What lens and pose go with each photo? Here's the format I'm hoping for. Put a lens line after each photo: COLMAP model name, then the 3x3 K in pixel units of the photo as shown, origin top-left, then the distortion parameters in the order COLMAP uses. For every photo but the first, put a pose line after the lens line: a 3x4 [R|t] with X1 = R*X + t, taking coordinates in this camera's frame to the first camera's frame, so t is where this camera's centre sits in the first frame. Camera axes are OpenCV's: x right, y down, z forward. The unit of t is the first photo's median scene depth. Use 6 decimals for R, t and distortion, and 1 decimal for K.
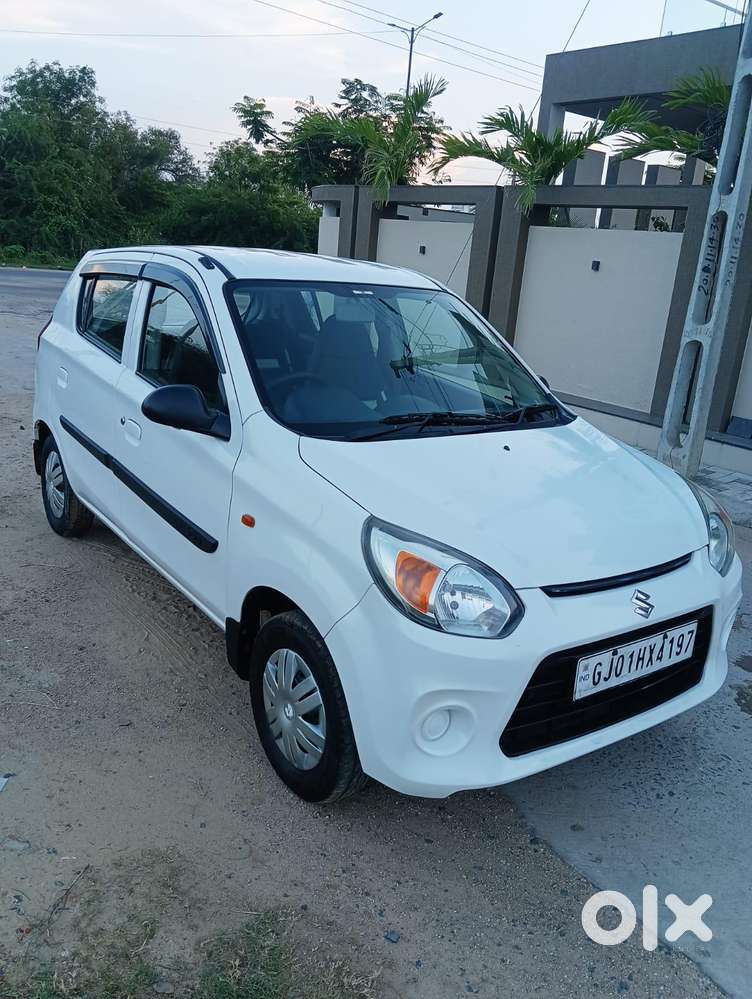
lens RADIAL K [[806.3, 0, 374.3], [0, 806.3, 503.0], [0, 0, 1]] dist [0.074249, -0.141557]
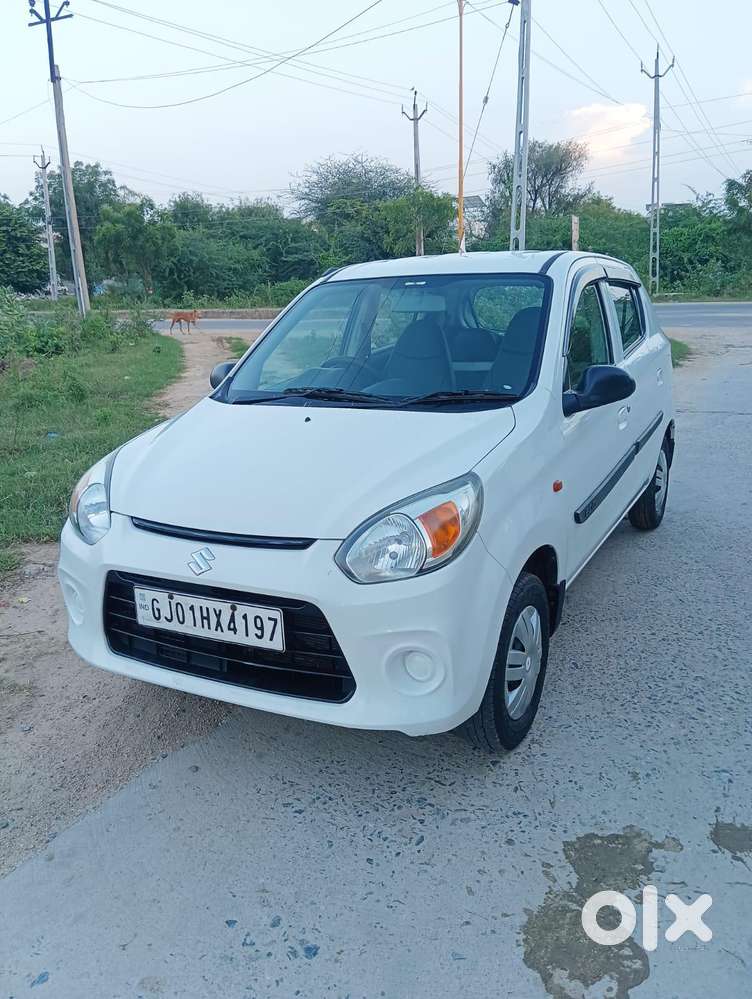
lens RADIAL K [[806.3, 0, 382.7], [0, 806.3, 502.8], [0, 0, 1]] dist [0.074249, -0.141557]
pose [[0.460346, 0.142343, -0.876254, 1.135124], [-0.186751, 0.980501, 0.061166, -0.045285], [0.867874, 0.135484, 0.477952, 0.606996]]
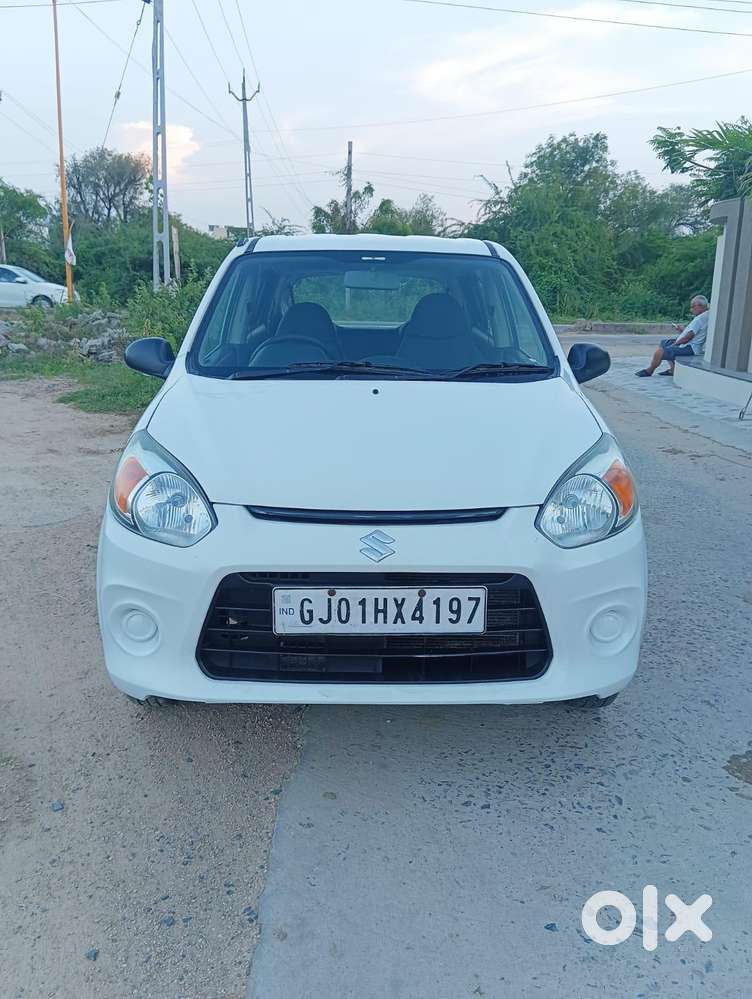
lens RADIAL K [[806.3, 0, 381.3], [0, 806.3, 503.8], [0, 0, 1]] dist [0.074249, -0.141557]
pose [[0.829684, 0.078876, -0.552633, 0.705304], [-0.115109, 0.992866, -0.031107, 0.091072], [0.546237, 0.089422, 0.832844, 0.229837]]
